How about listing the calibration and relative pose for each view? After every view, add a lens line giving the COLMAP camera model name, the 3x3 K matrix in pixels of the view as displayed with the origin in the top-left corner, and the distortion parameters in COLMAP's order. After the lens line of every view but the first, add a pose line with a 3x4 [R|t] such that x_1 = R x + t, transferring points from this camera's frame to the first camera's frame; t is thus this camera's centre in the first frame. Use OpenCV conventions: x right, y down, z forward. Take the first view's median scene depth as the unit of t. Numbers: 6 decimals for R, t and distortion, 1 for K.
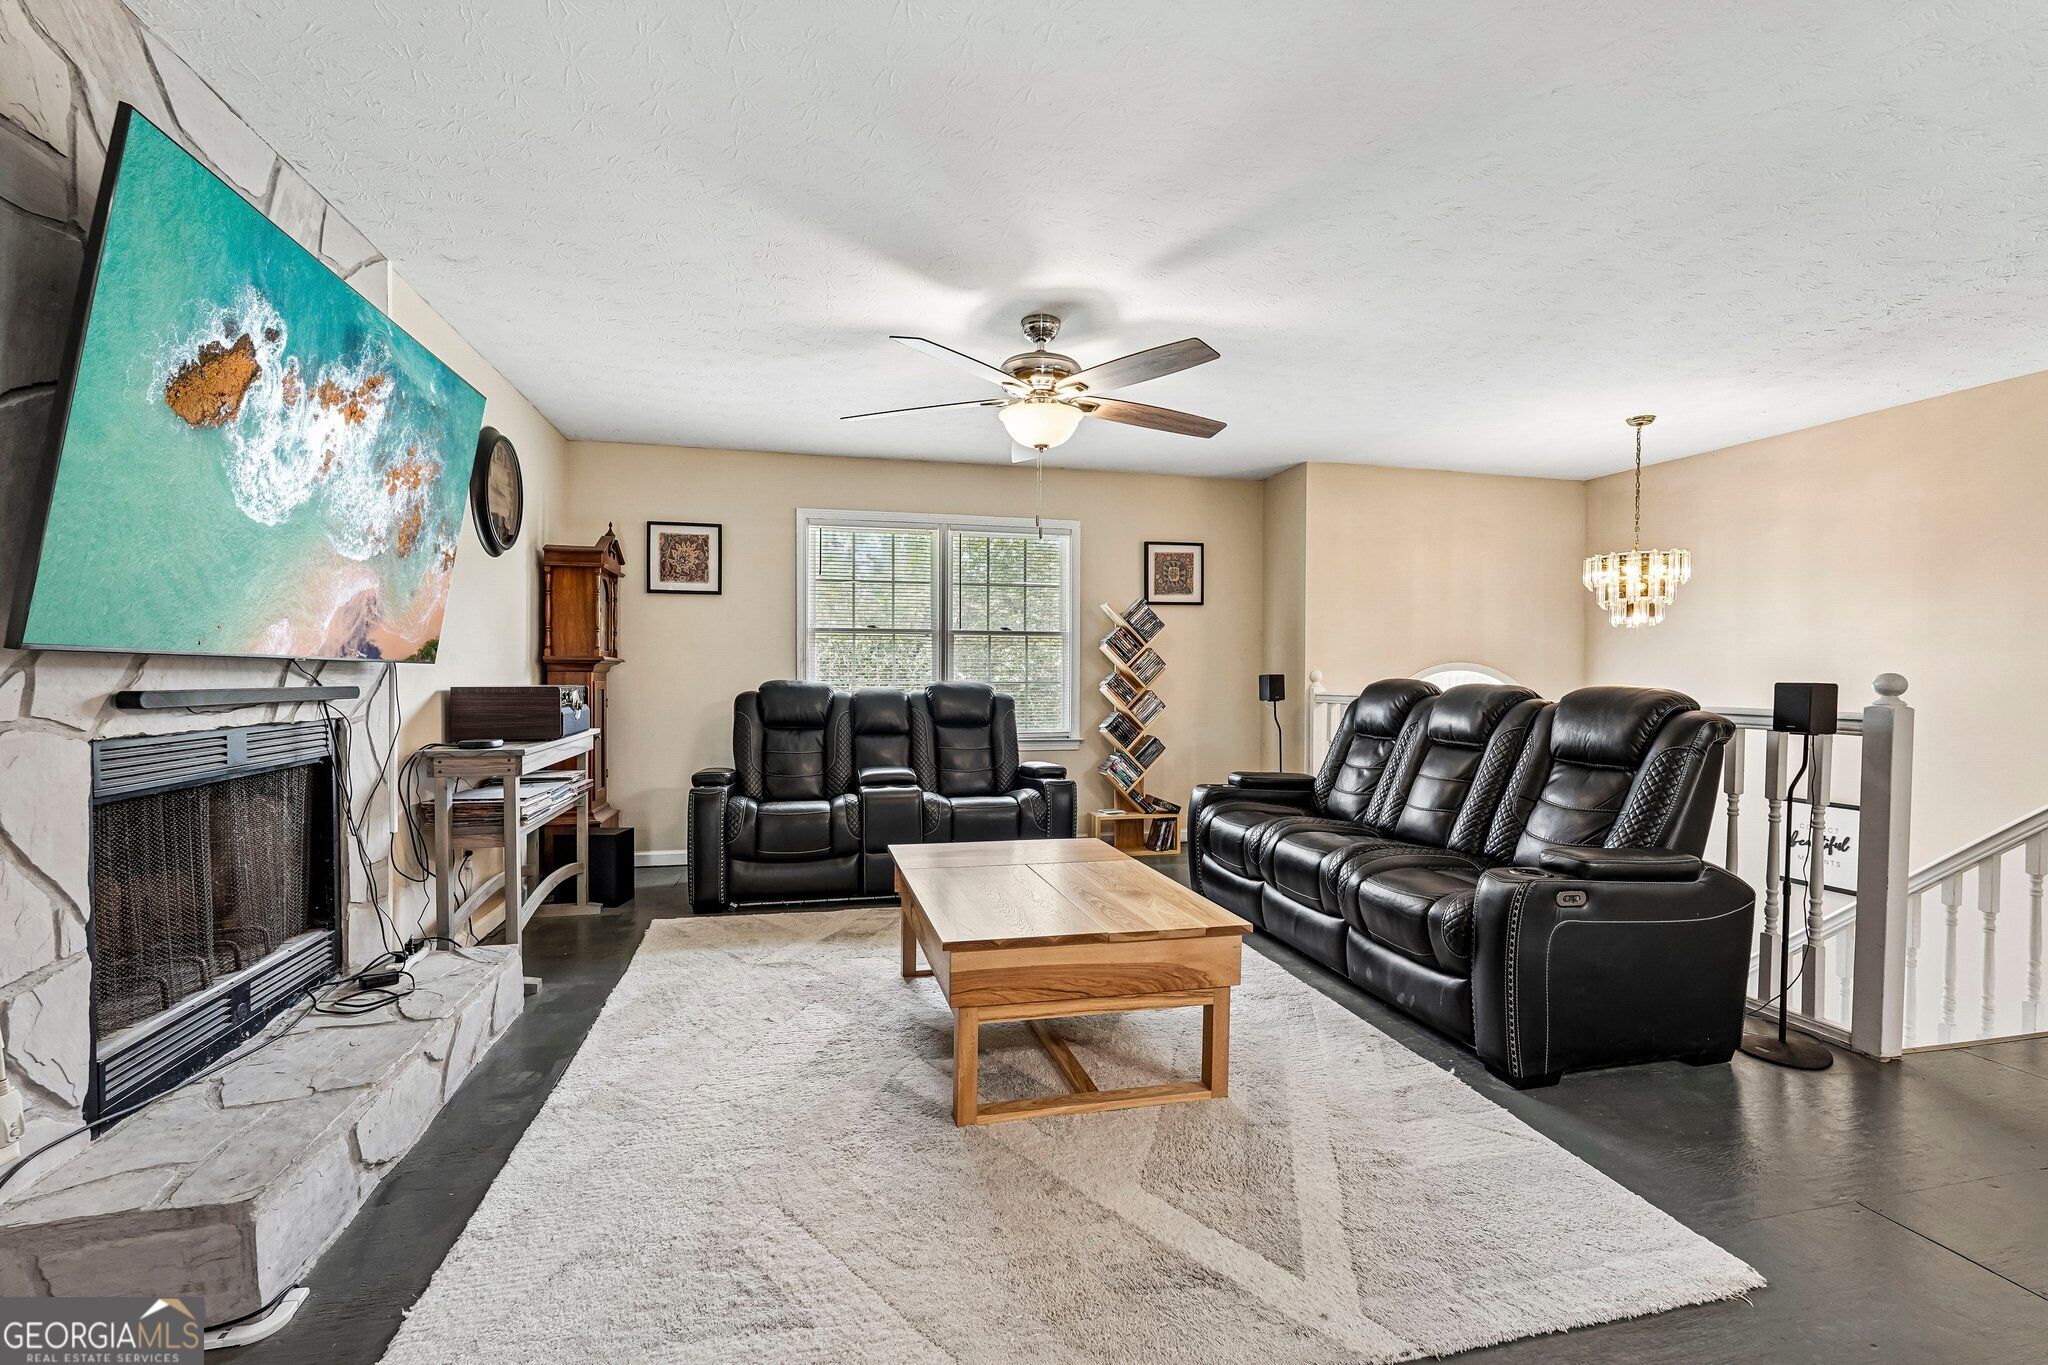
lens RADIAL K [[907.0, 0, 1019.6], [0, 907.0, 684.4], [0, 0, 1]] dist [-0.013414, 0.007894]
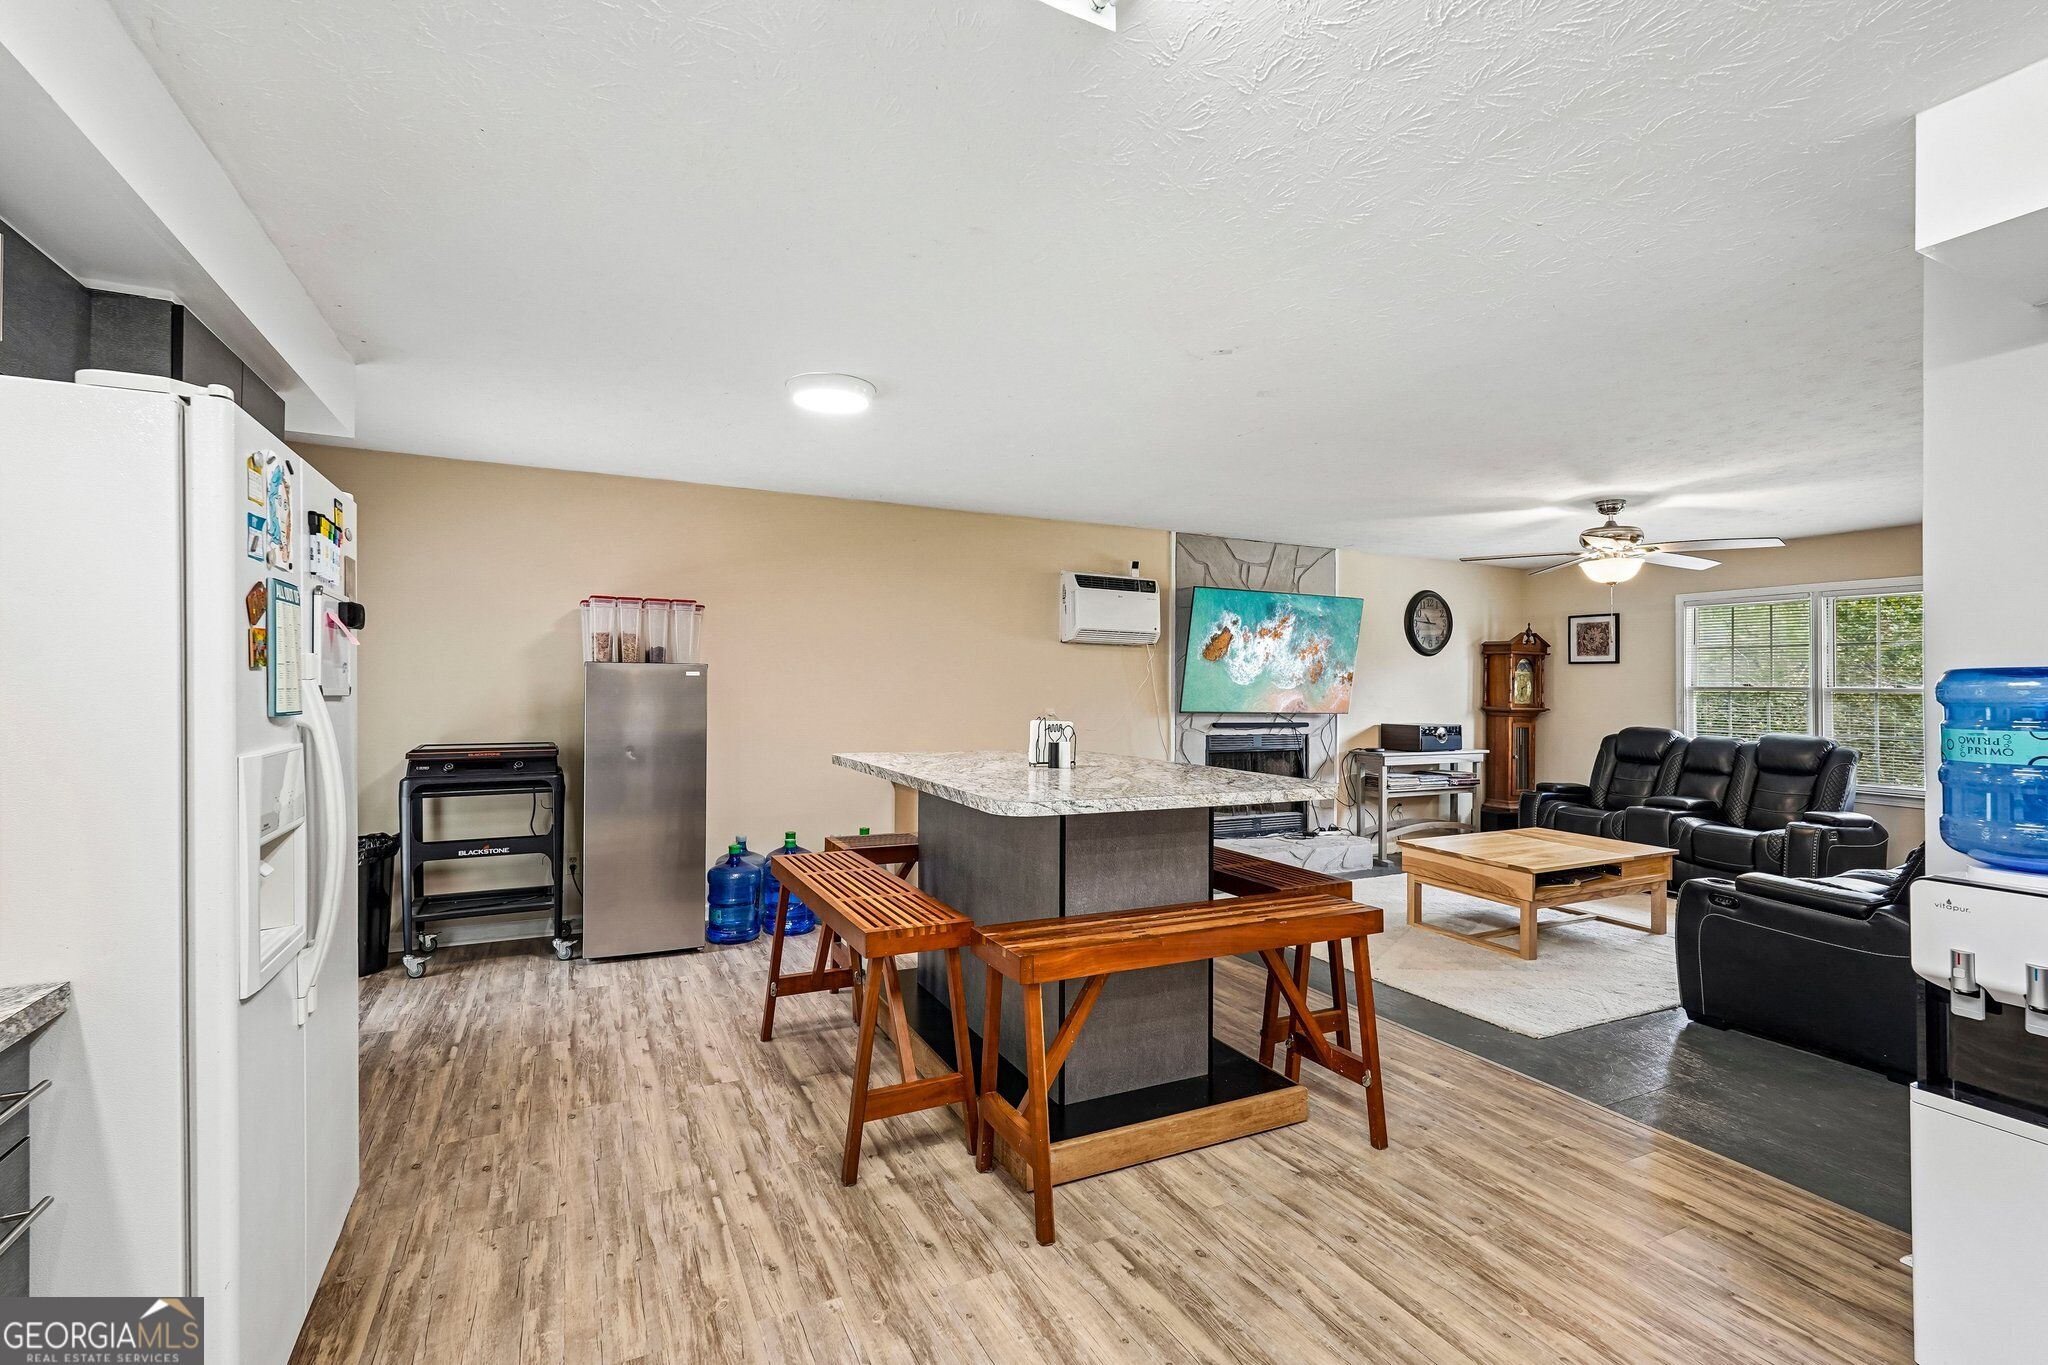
lens RADIAL K [[907.0, 0, 1017.6], [0, 907.0, 668.3], [0, 0, 1]] dist [-0.013414, 0.007894]
pose [[0.212339, -0.020093, -0.976989, 0.864906], [-0.024278, 0.999372, -0.025829, -0.034722], [0.976894, 0.029204, 0.211718, -0.205900]]
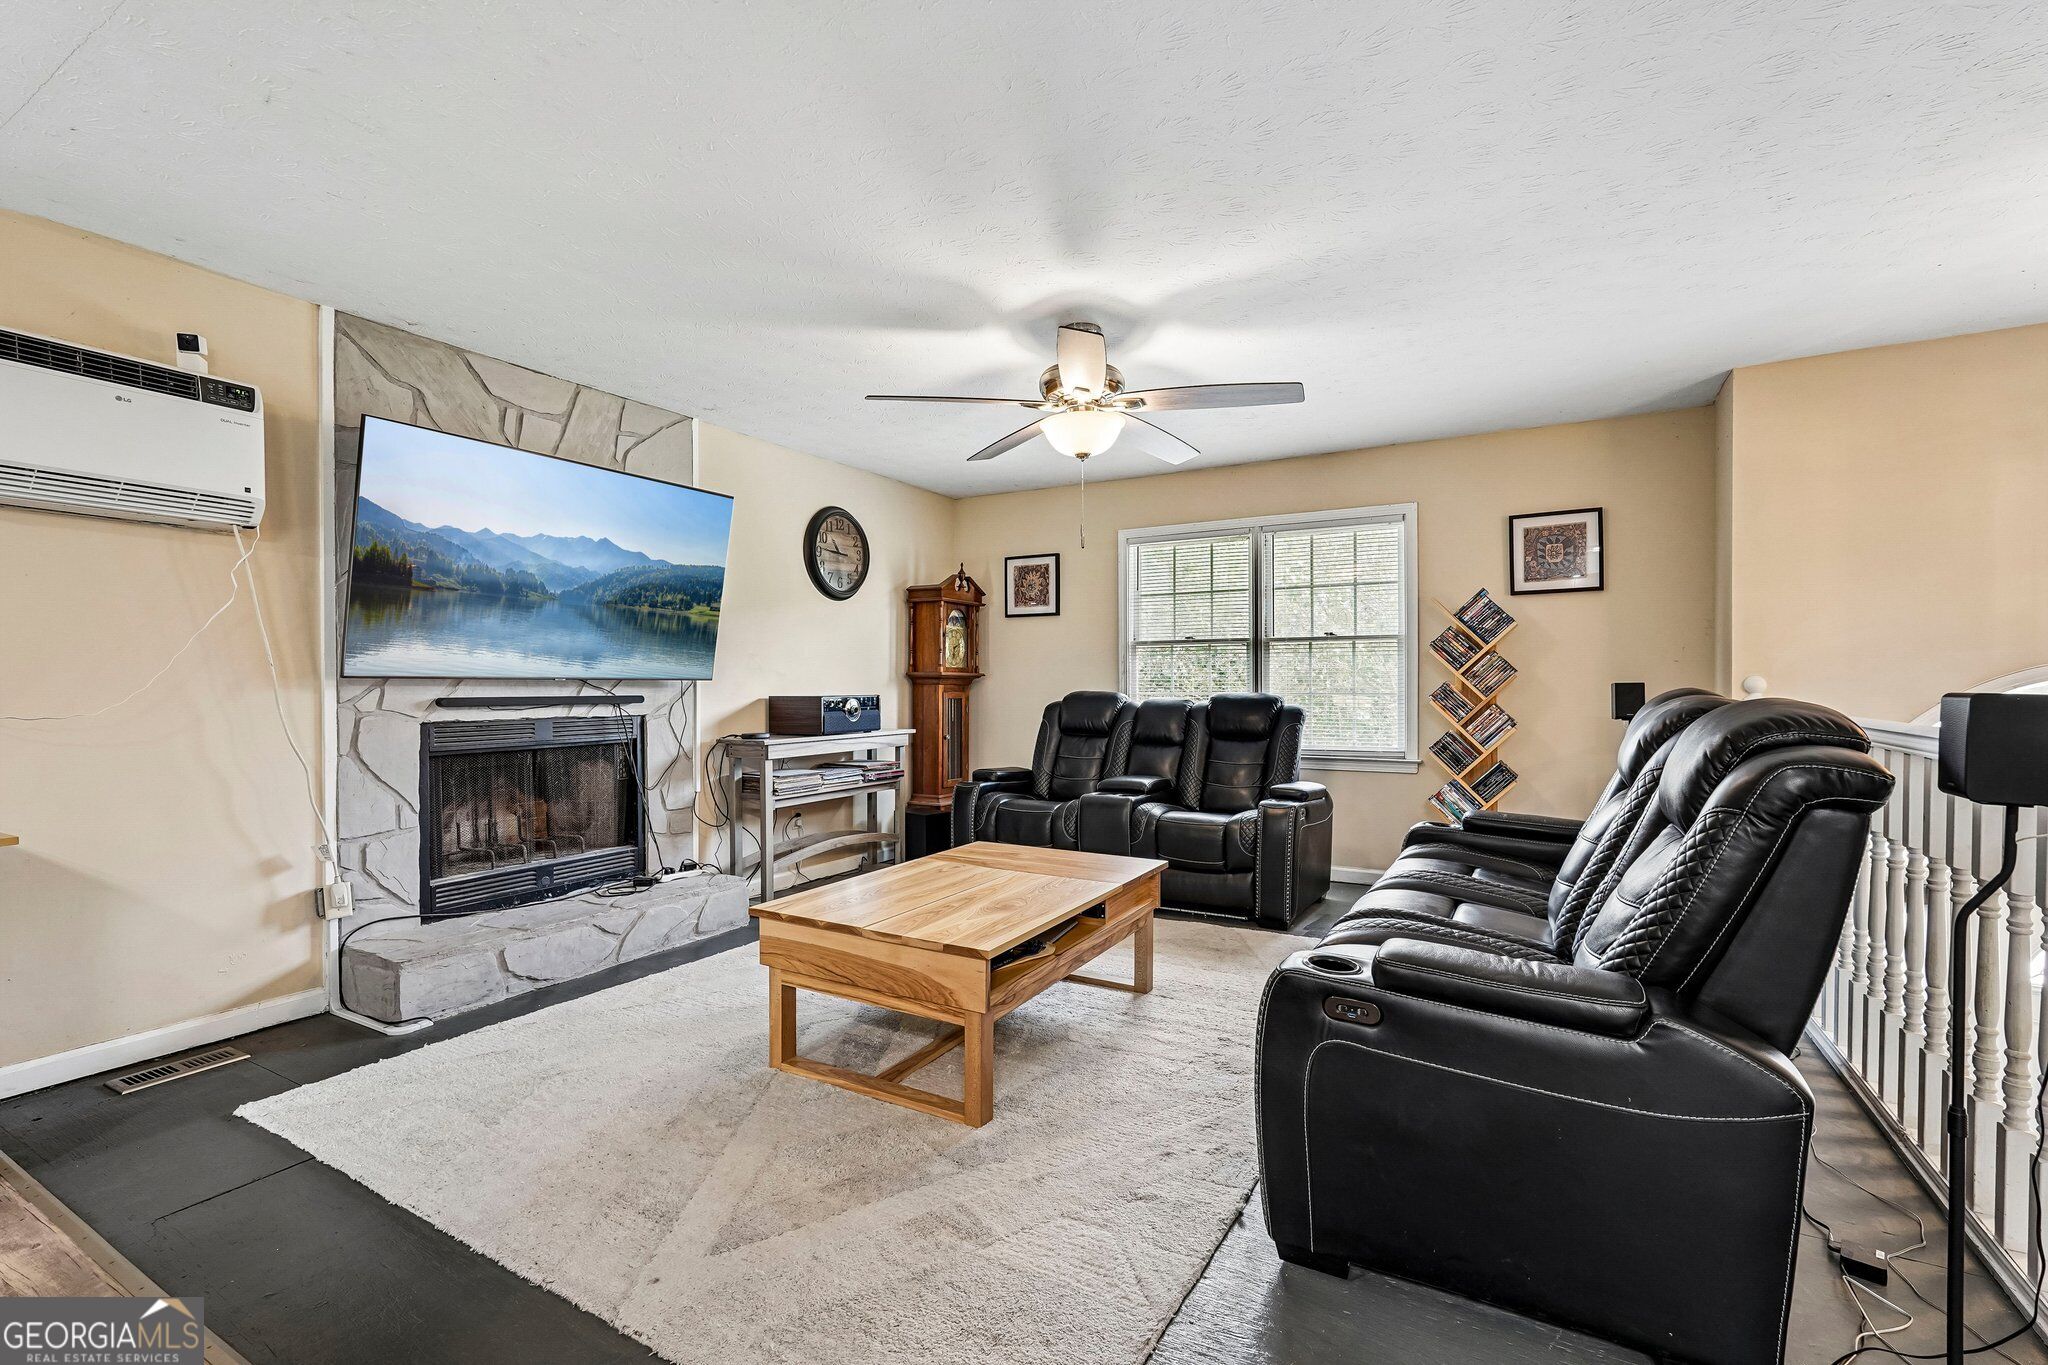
lens RADIAL K [[907.0, 0, 1024.4], [0, 907.0, 683.5], [0, 0, 1]] dist [-0.013414, 0.007894]
pose [[0.722635, -0.006339, -0.691201, 0.437028], [-0.002293, 0.999930, -0.011567, -0.000980], [0.691226, 0.009943, 0.722570, 0.160117]]
